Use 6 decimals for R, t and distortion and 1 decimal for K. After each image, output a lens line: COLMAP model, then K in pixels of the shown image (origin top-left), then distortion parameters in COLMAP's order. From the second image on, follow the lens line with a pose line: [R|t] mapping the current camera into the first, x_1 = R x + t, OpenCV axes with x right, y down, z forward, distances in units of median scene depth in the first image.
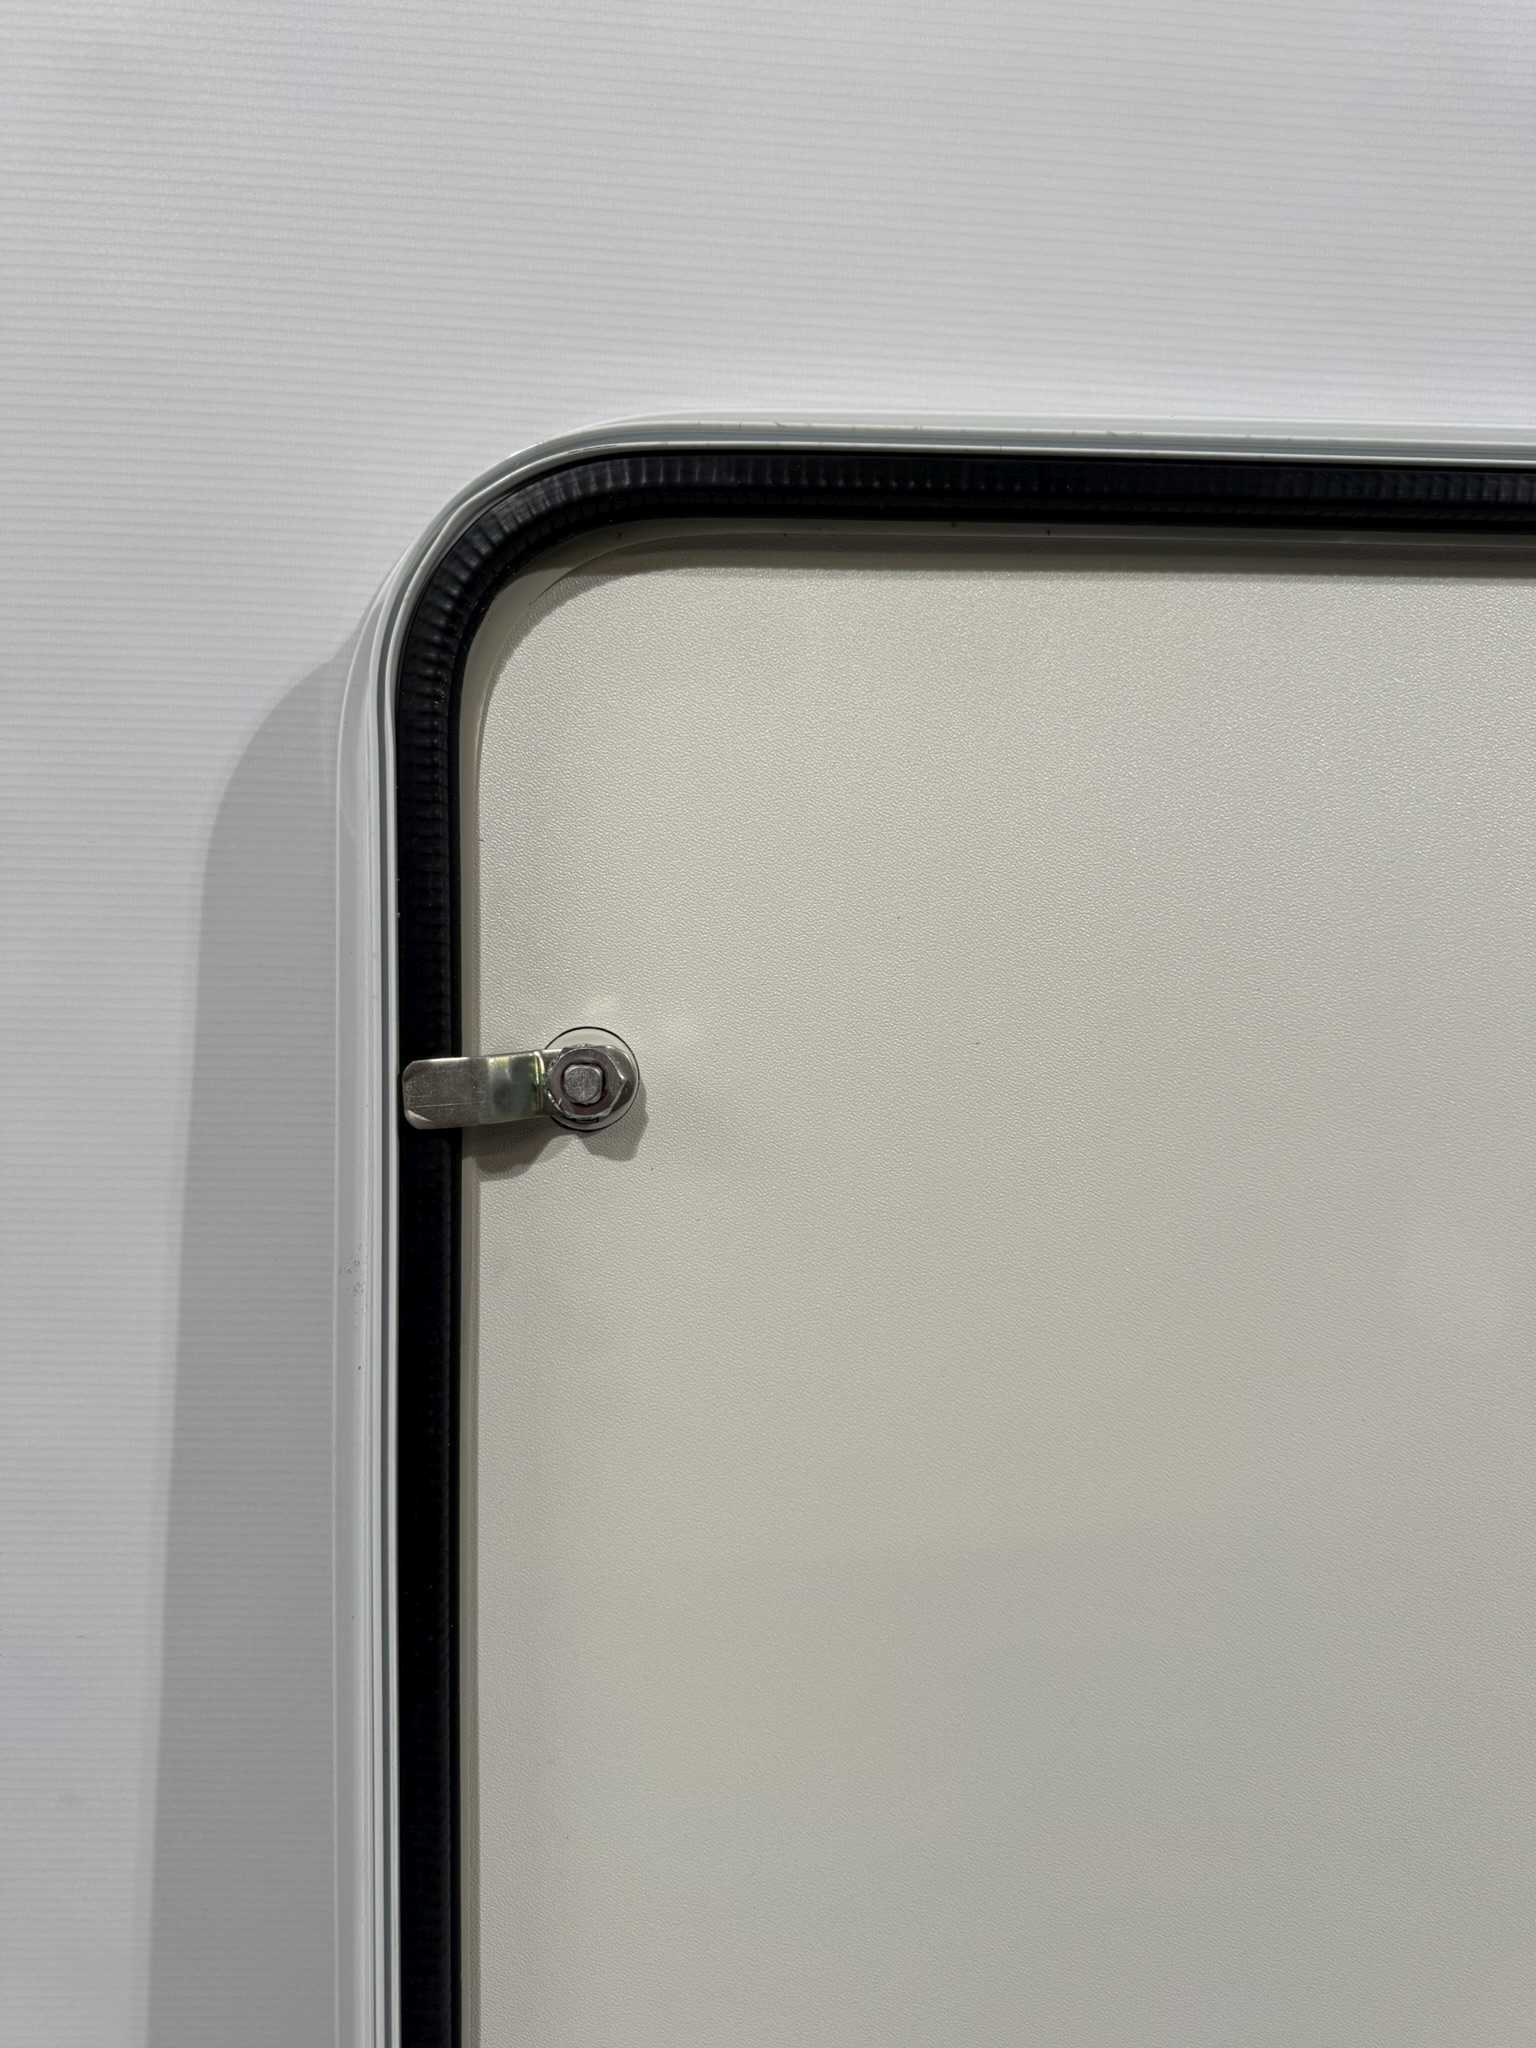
lens RADIAL K [[1420.8, 0, 770.4], [0, 1420.8, 1063.2], [0, 0, 1]] dist [0.089534, -0.201045]
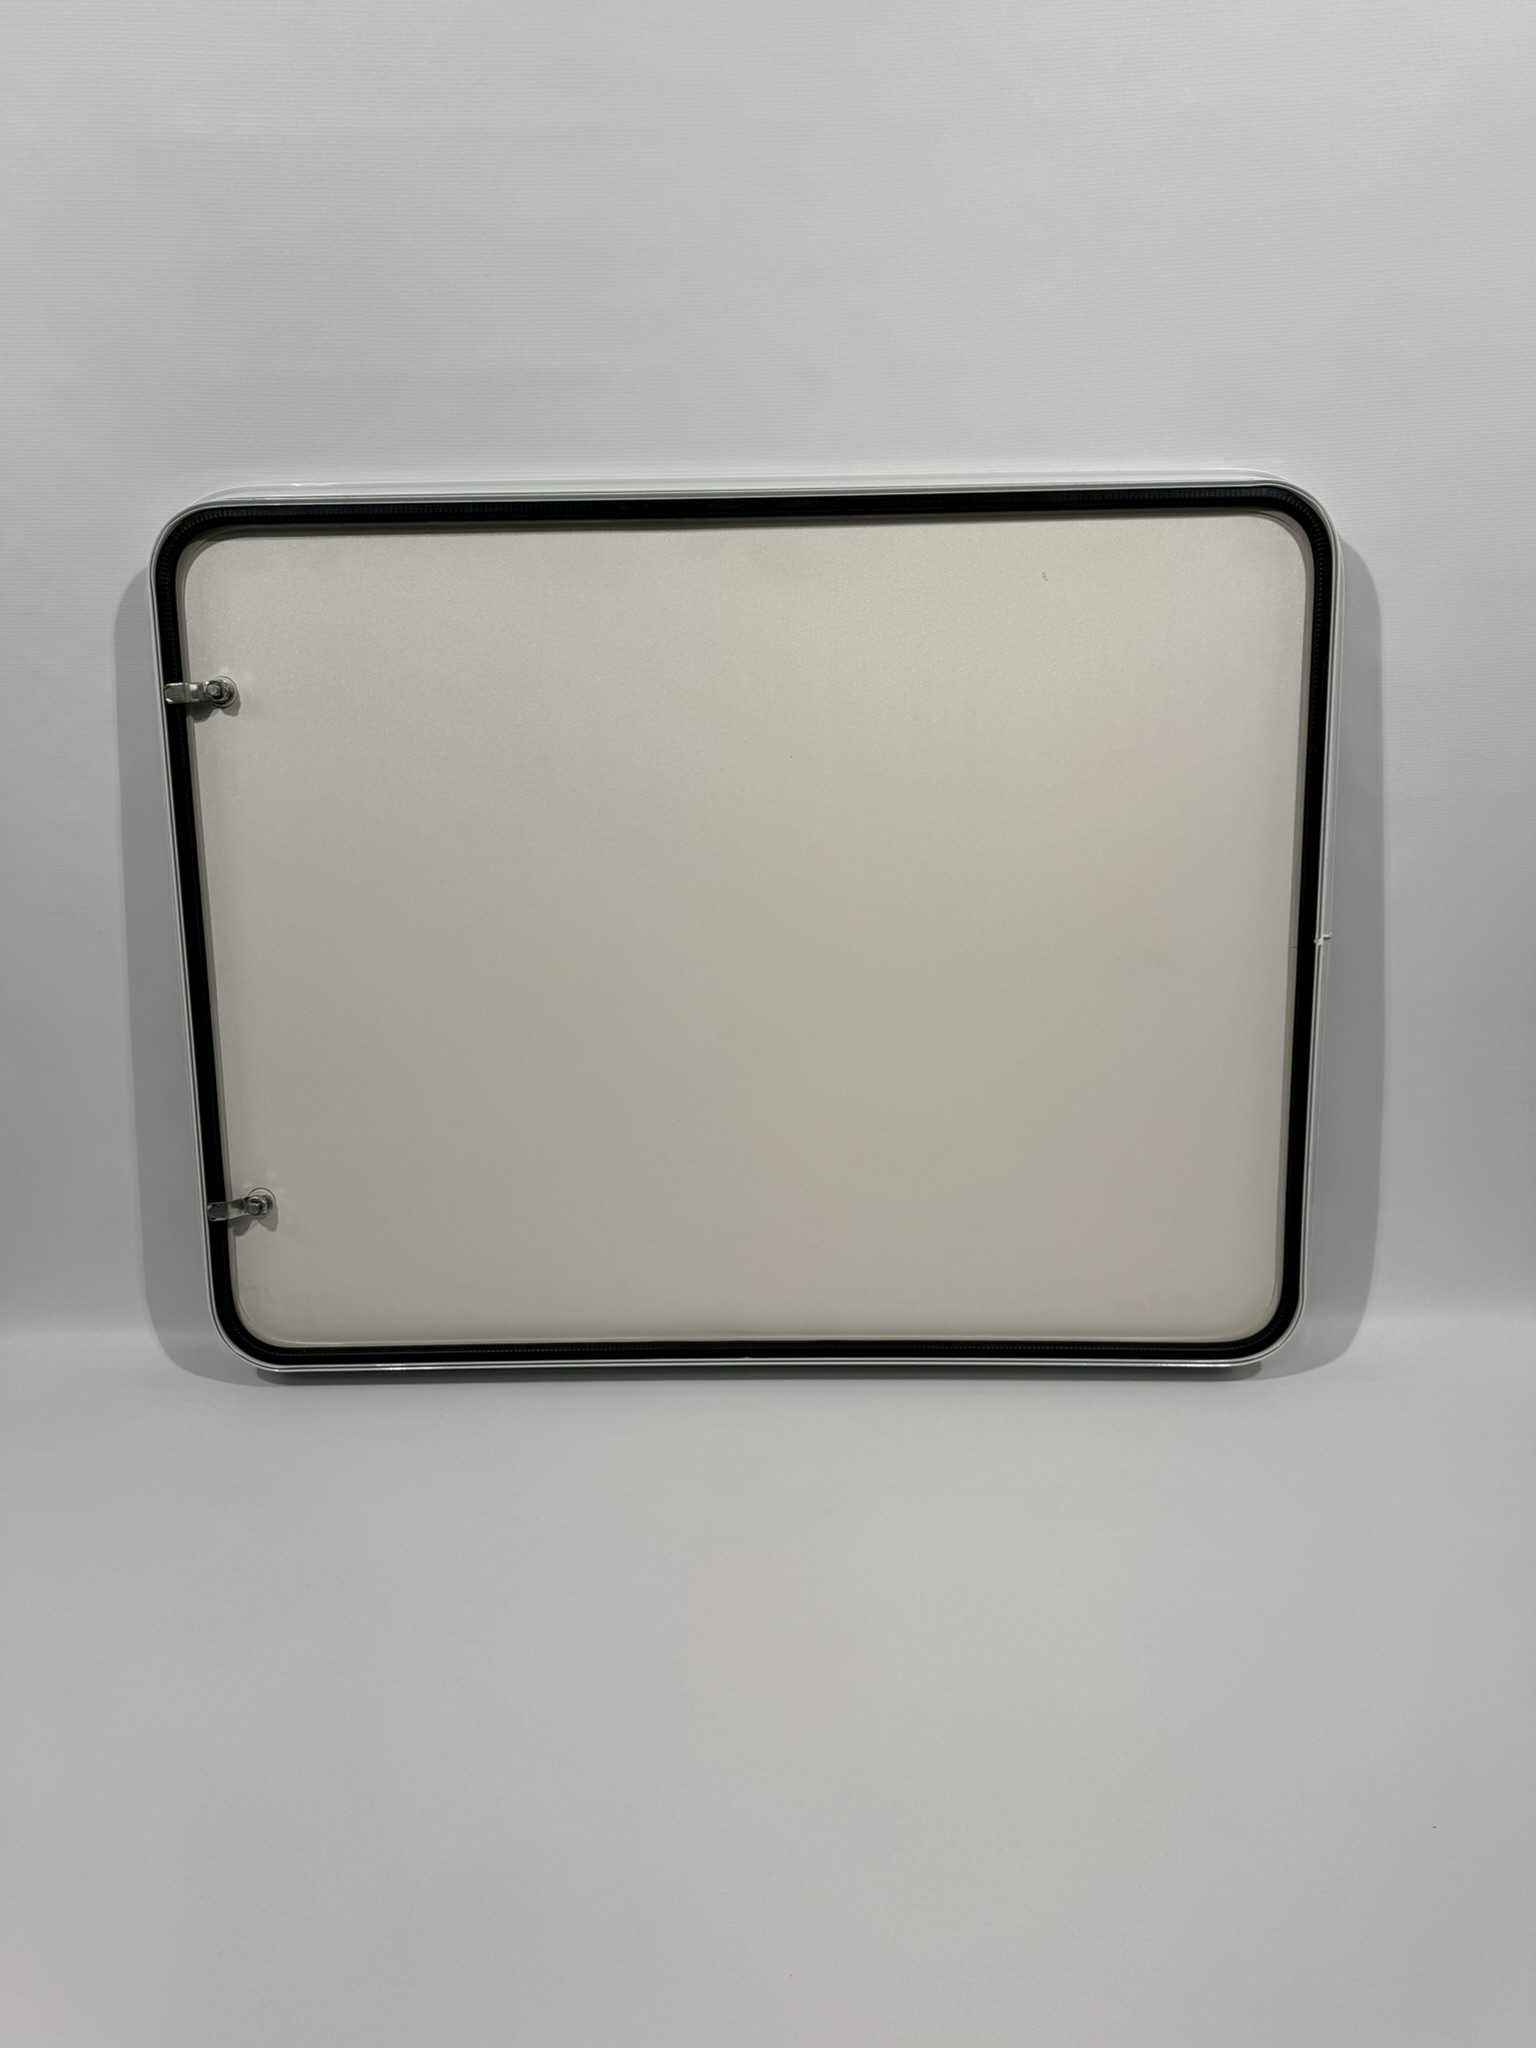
lens RADIAL K [[1420.8, 0, 770.4], [0, 1420.8, 1063.2], [0, 0, 1]] dist [0.089534, -0.201045]
pose [[0.997847, -0.010570, -0.064734, 1.472639], [0.019410, 0.990312, 0.137495, 0.469075], [0.062653, -0.138455, 0.988385, -2.581362]]
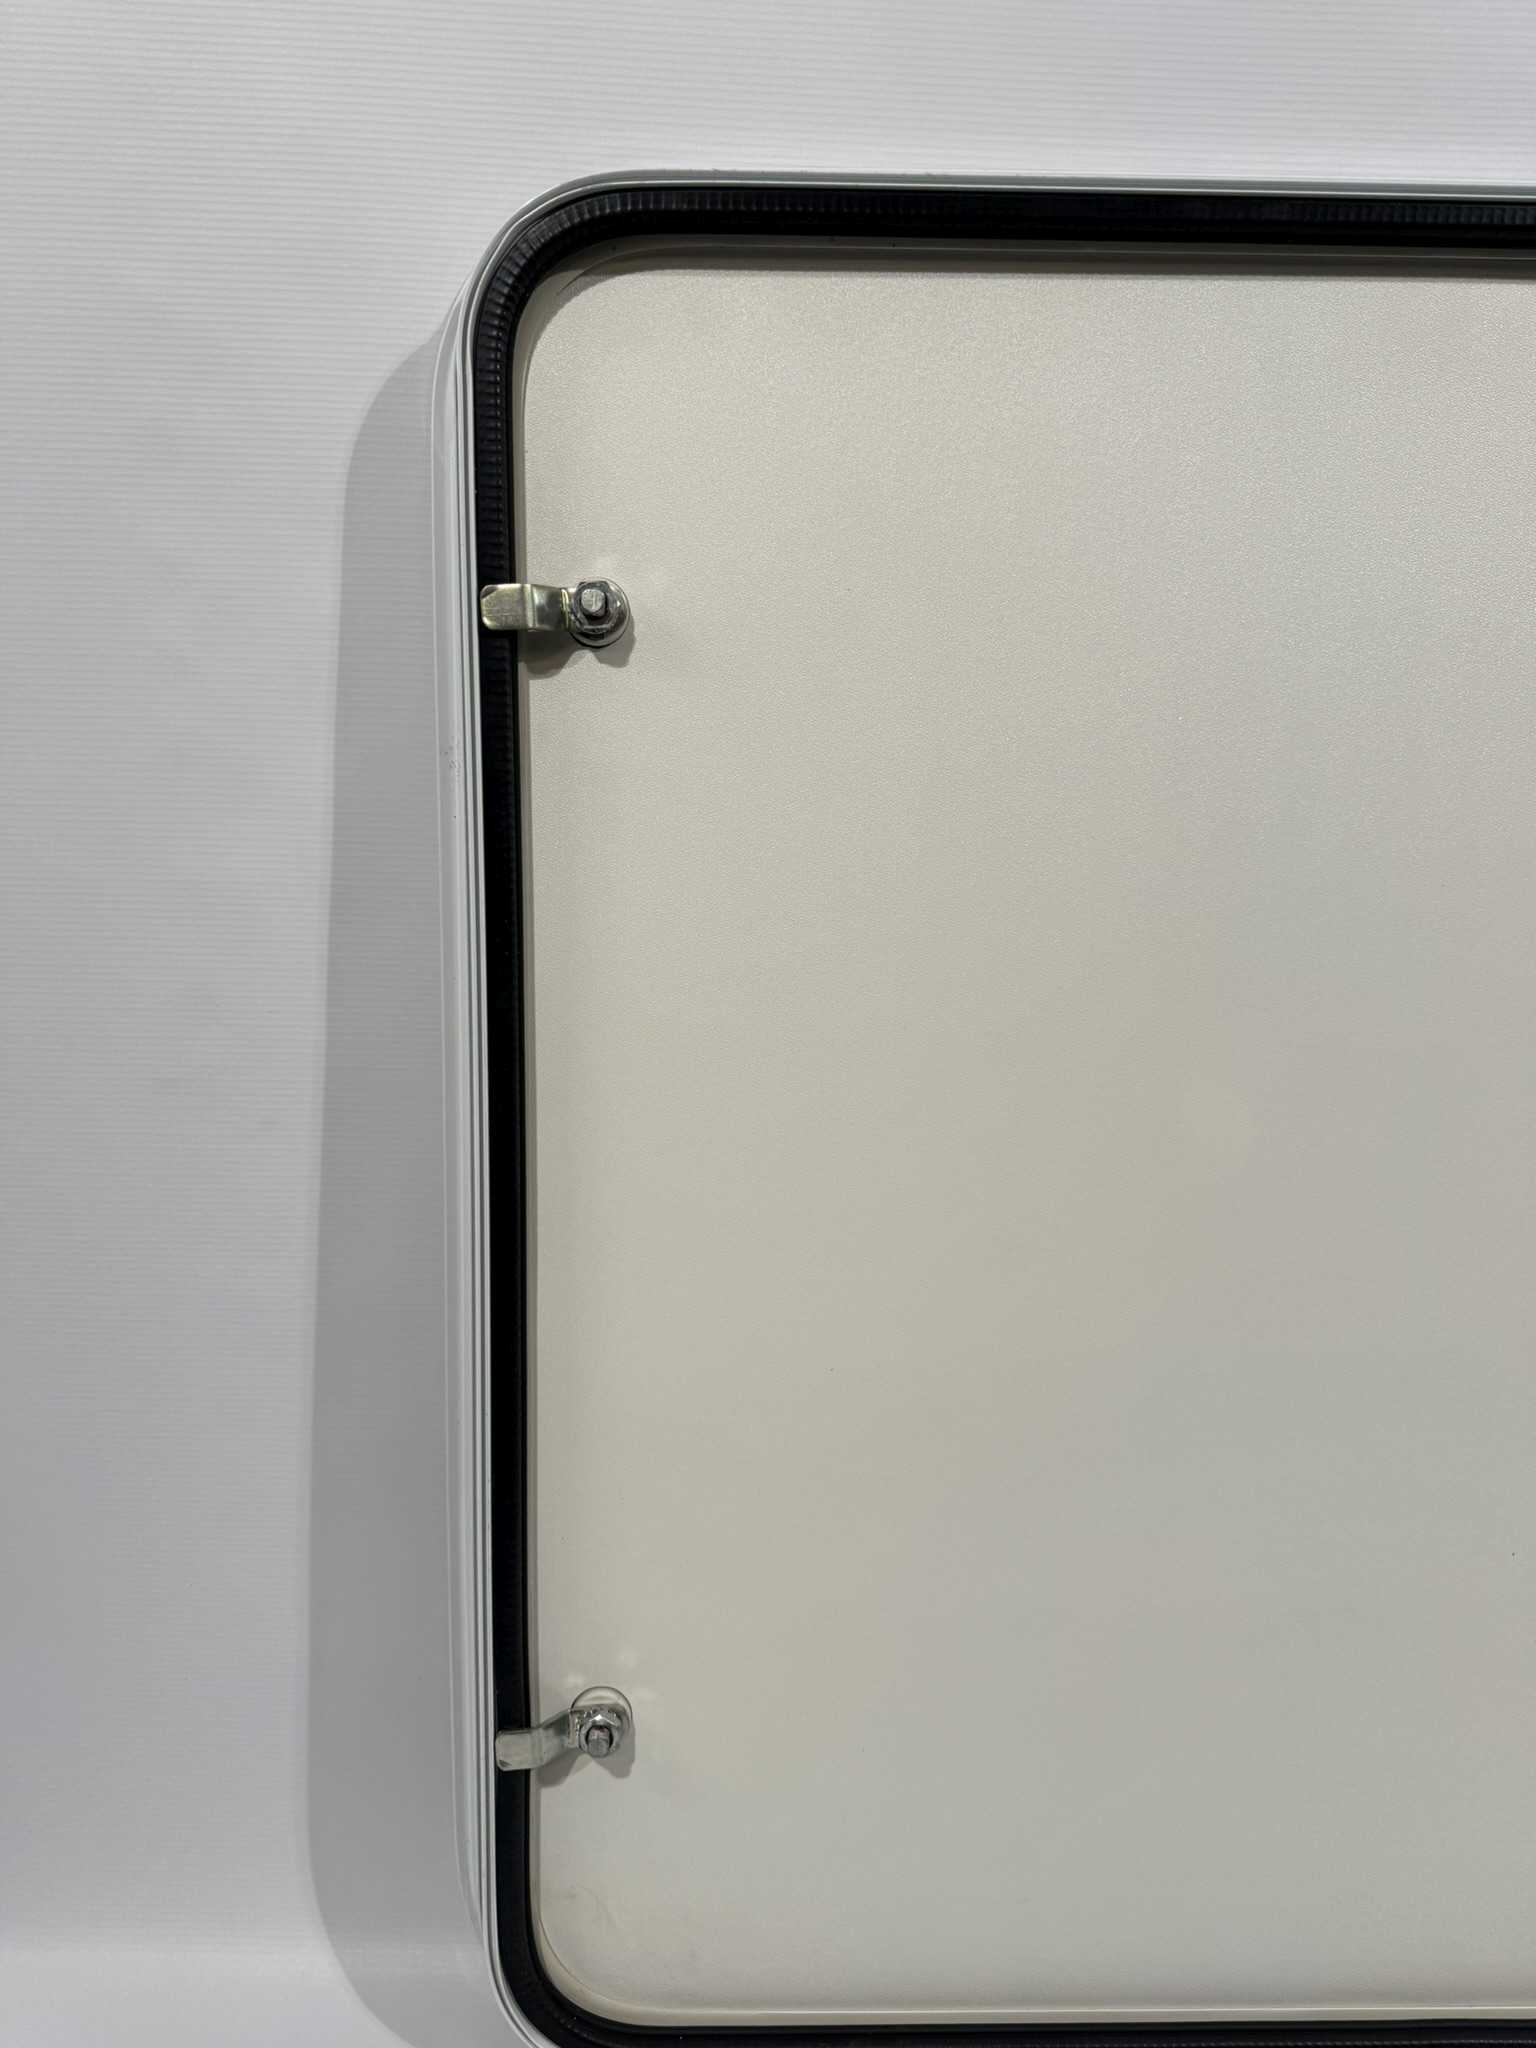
lens RADIAL K [[1420.8, 0, 770.4], [0, 1420.8, 1063.2], [0, 0, 1]] dist [0.089534, -0.201045]
pose [[0.999720, 0.003100, -0.023458, 0.103467], [-0.001250, 0.996915, 0.078480, 0.395756], [0.023629, -0.078428, 0.996640, -0.616176]]
